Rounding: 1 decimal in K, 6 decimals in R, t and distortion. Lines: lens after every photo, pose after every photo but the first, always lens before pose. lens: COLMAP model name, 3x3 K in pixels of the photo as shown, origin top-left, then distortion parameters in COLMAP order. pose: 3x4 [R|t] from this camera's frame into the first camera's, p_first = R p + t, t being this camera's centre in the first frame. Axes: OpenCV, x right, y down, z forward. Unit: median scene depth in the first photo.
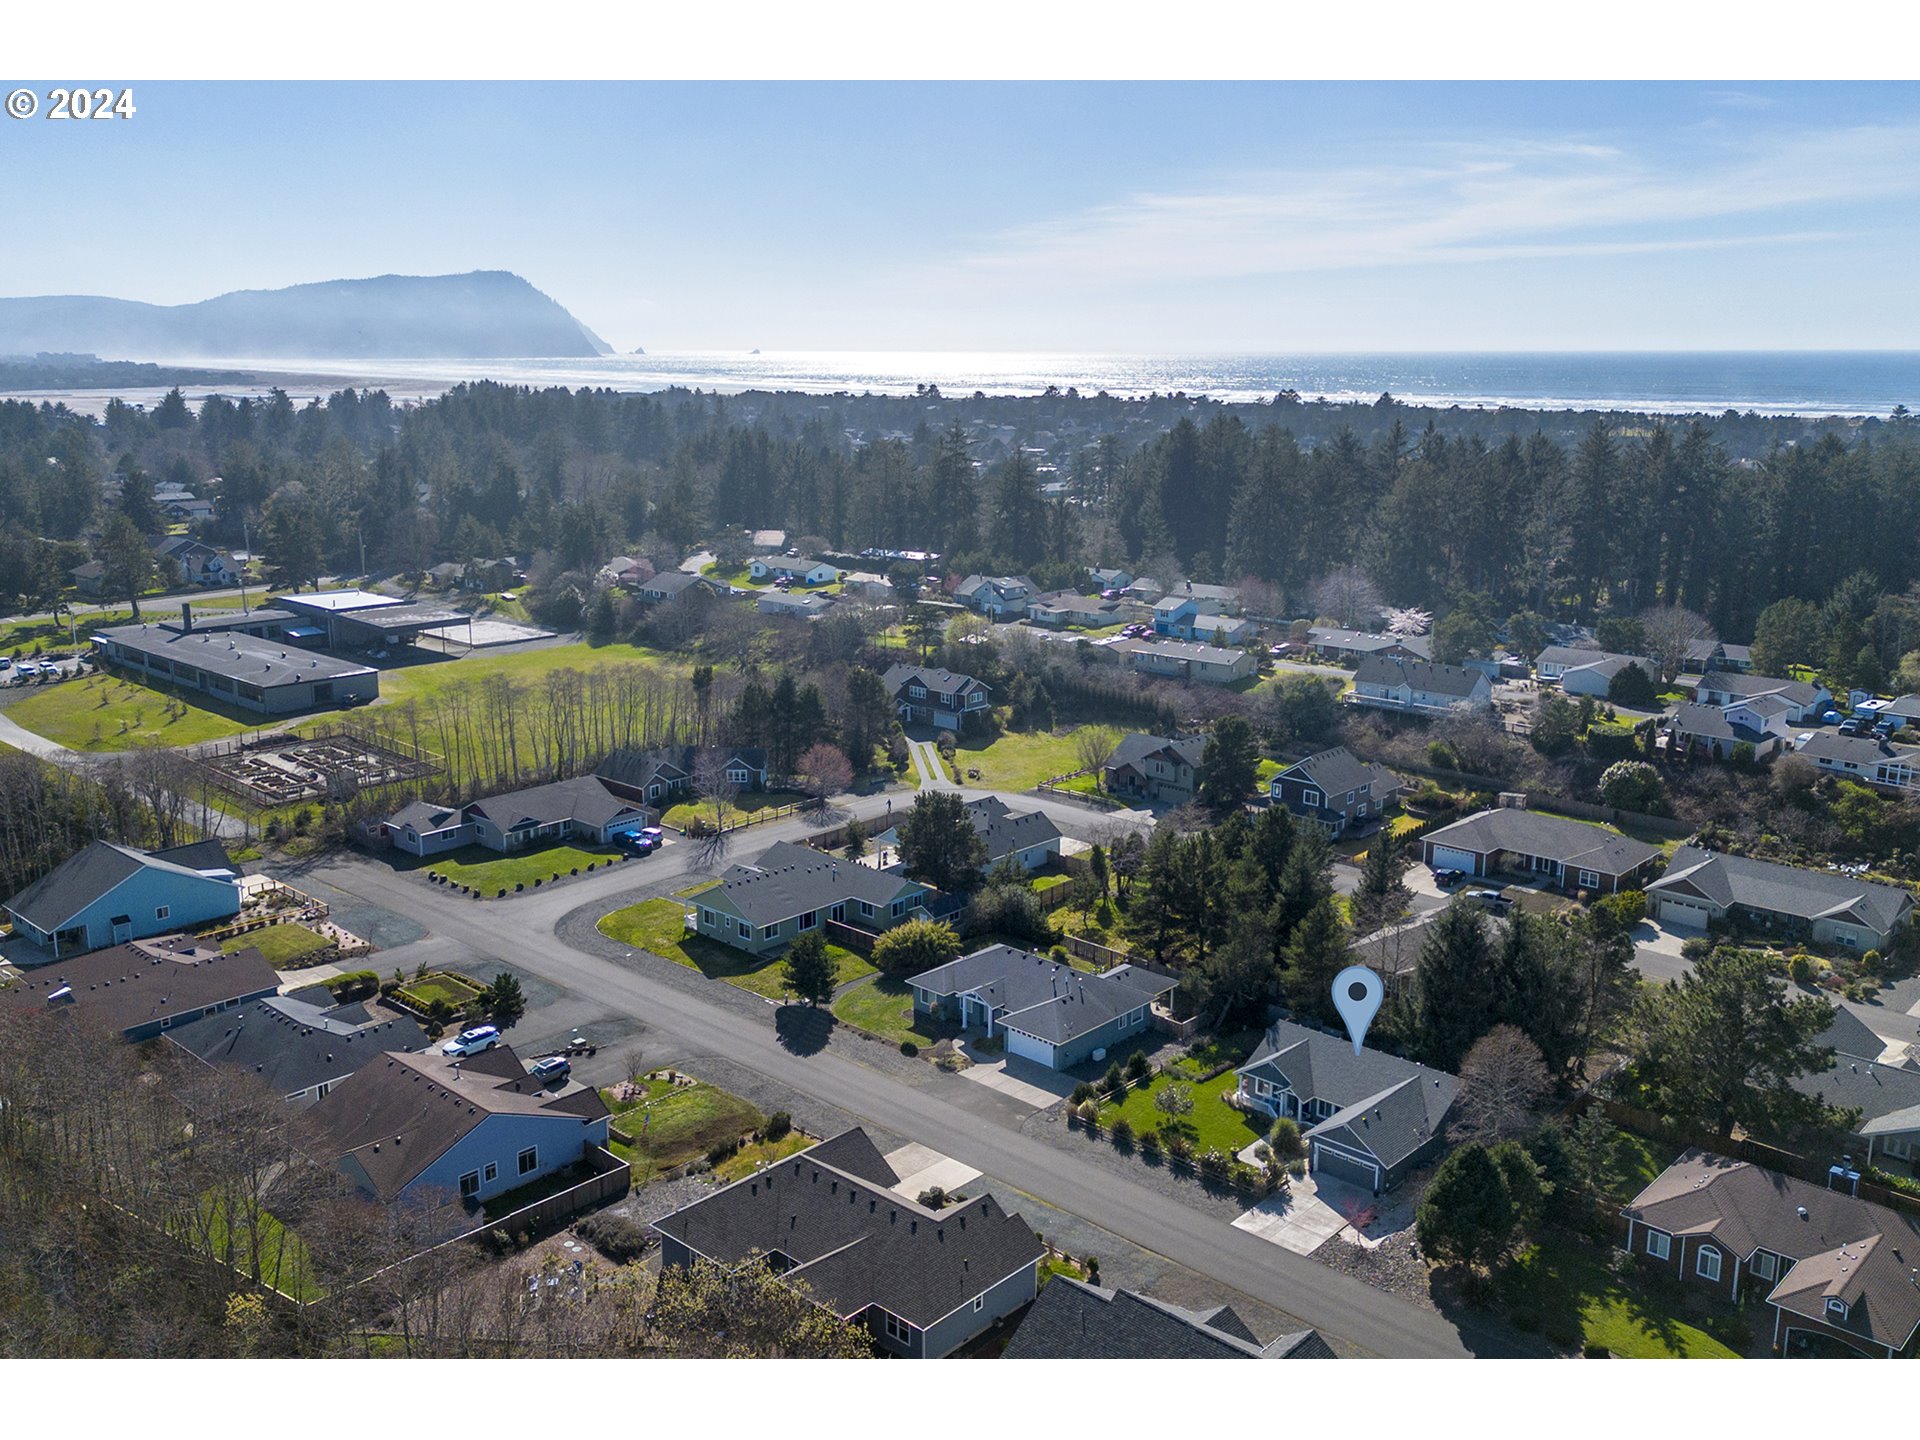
lens RADIAL K [[1630.3, 0, 960.0], [0, 1630.3, 720.0], [0, 0, 1]] dist [0.108702, -0.122561]
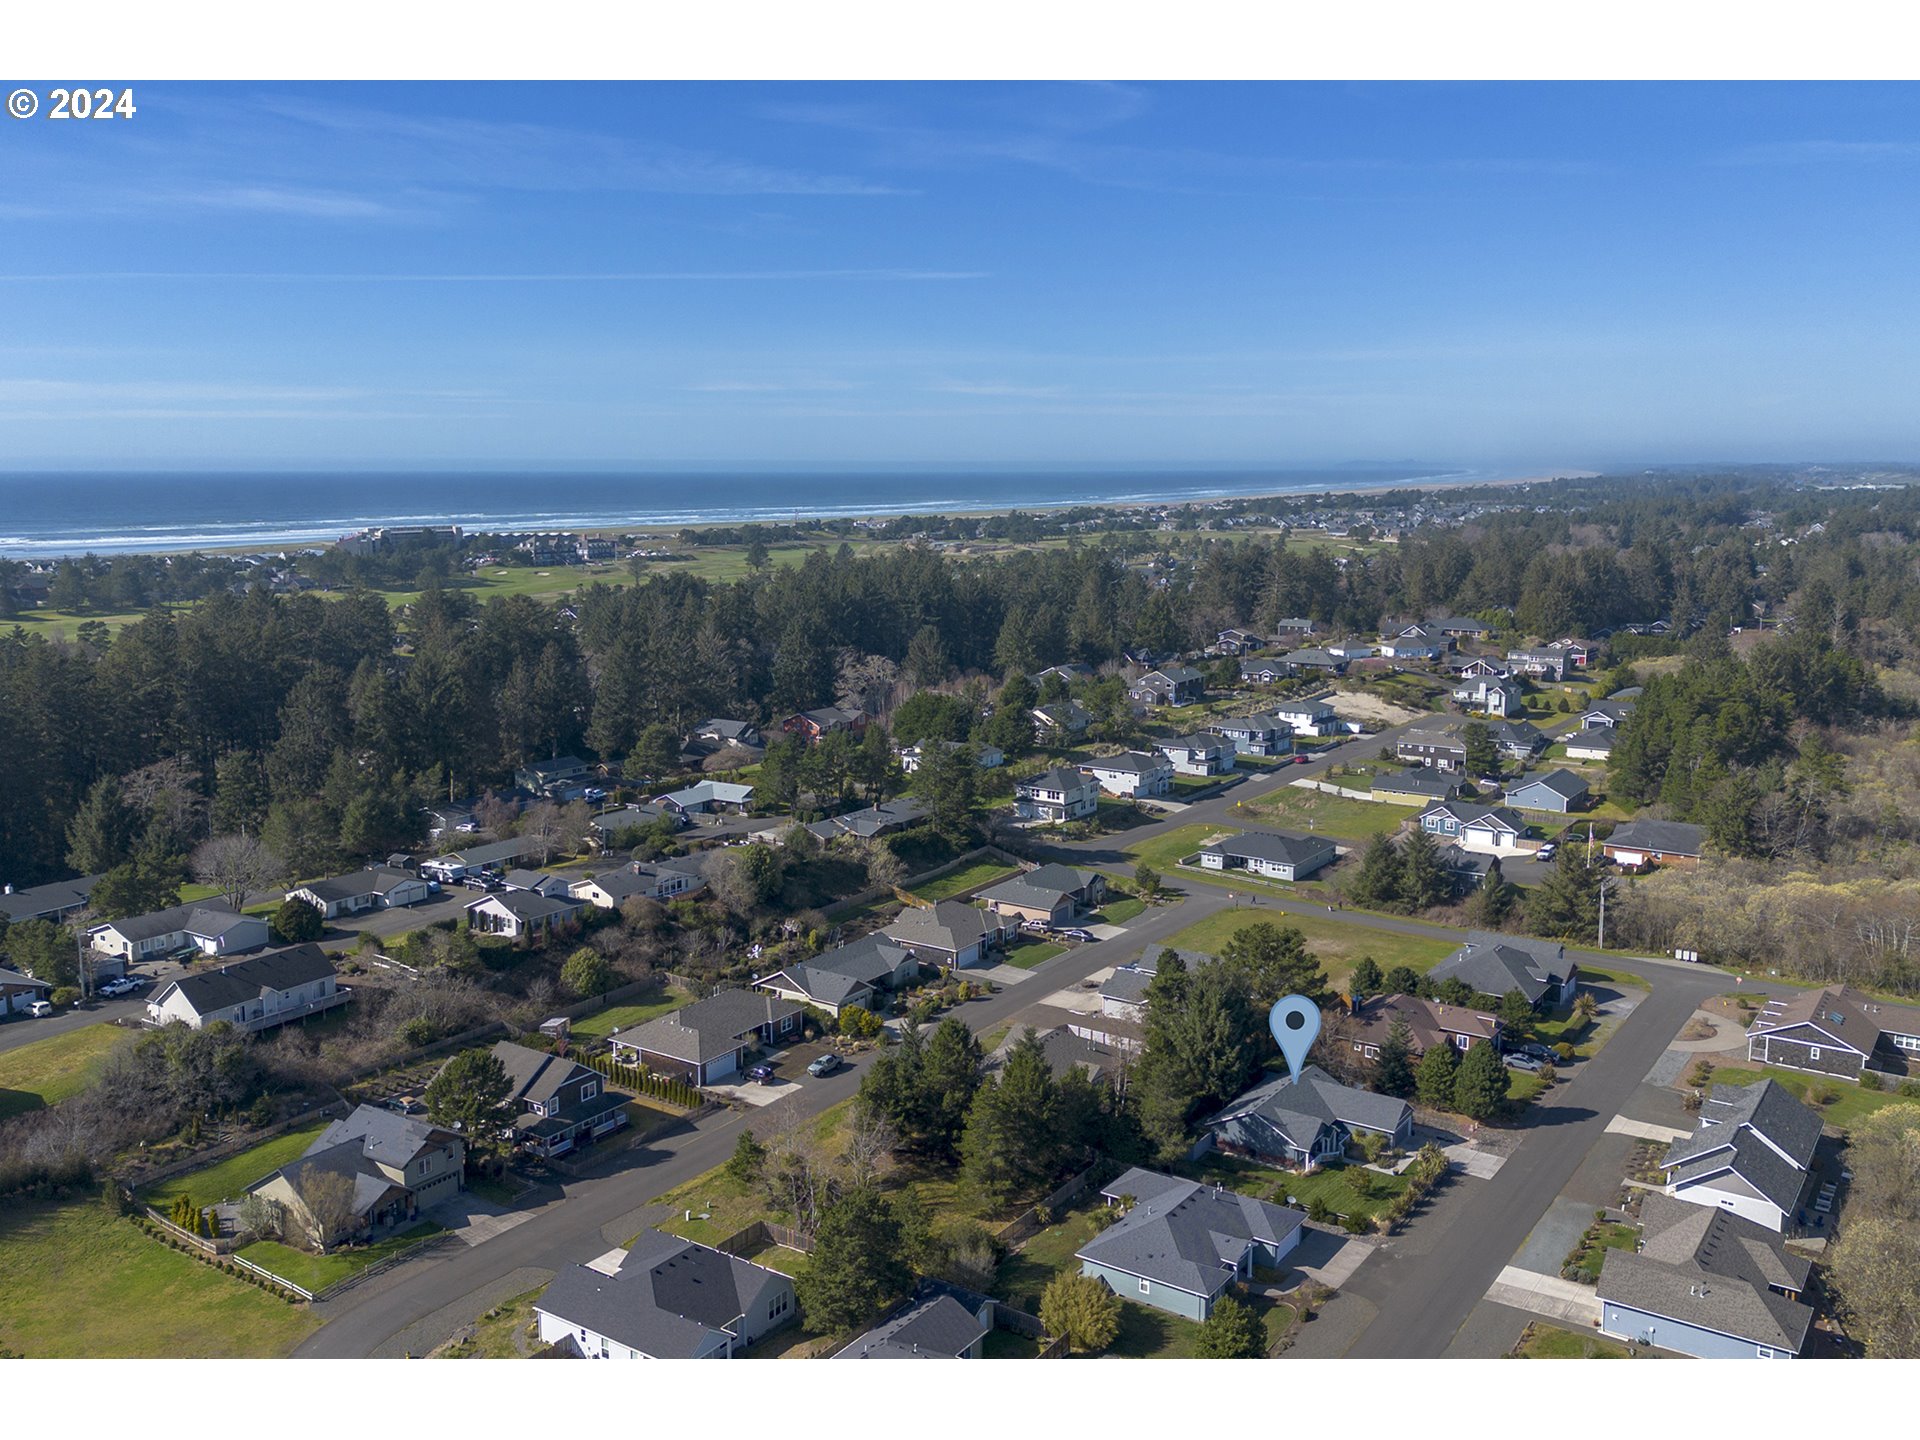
lens RADIAL K [[1630.3, 0, 960.0], [0, 1630.3, 720.0], [0, 0, 1]] dist [0.108702, -0.122561]
pose [[-0.151393, -0.155256, 0.976205, -0.677130], [0.222961, 0.956773, 0.186743, -0.275932], [-0.963000, 0.245928, -0.110232, 0.906874]]
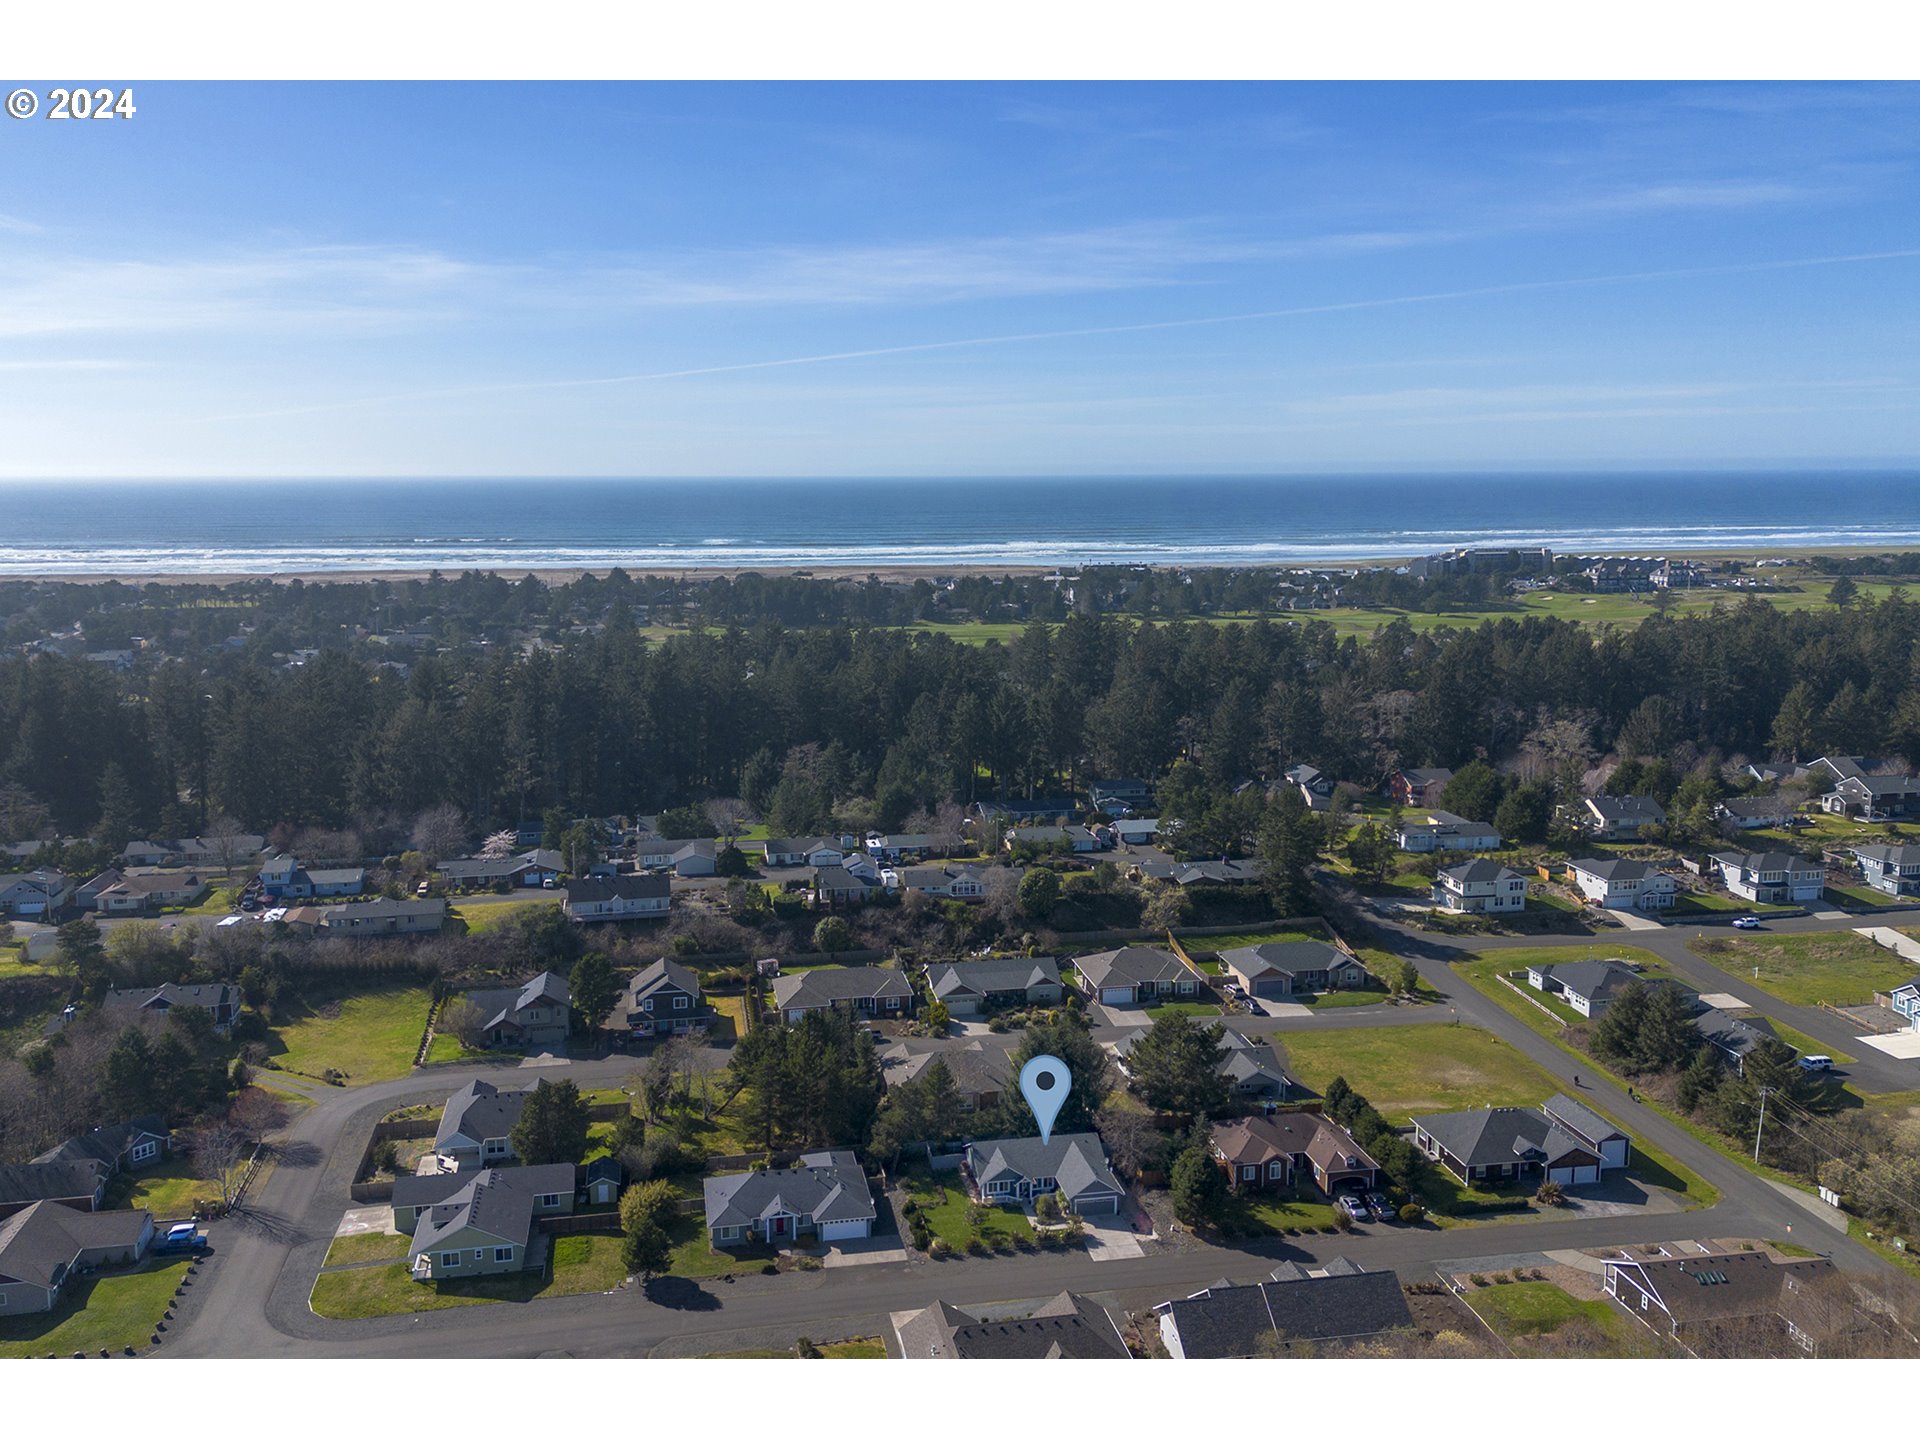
lens RADIAL K [[1630.3, 0, 960.0], [0, 1630.3, 720.0], [0, 0, 1]] dist [0.108702, -0.122561]
pose [[0.588136, -0.128789, 0.798442, -0.679145], [0.183920, 0.982671, 0.023029, -0.165440], [-0.787572, 0.133306, 0.601631, 0.038129]]
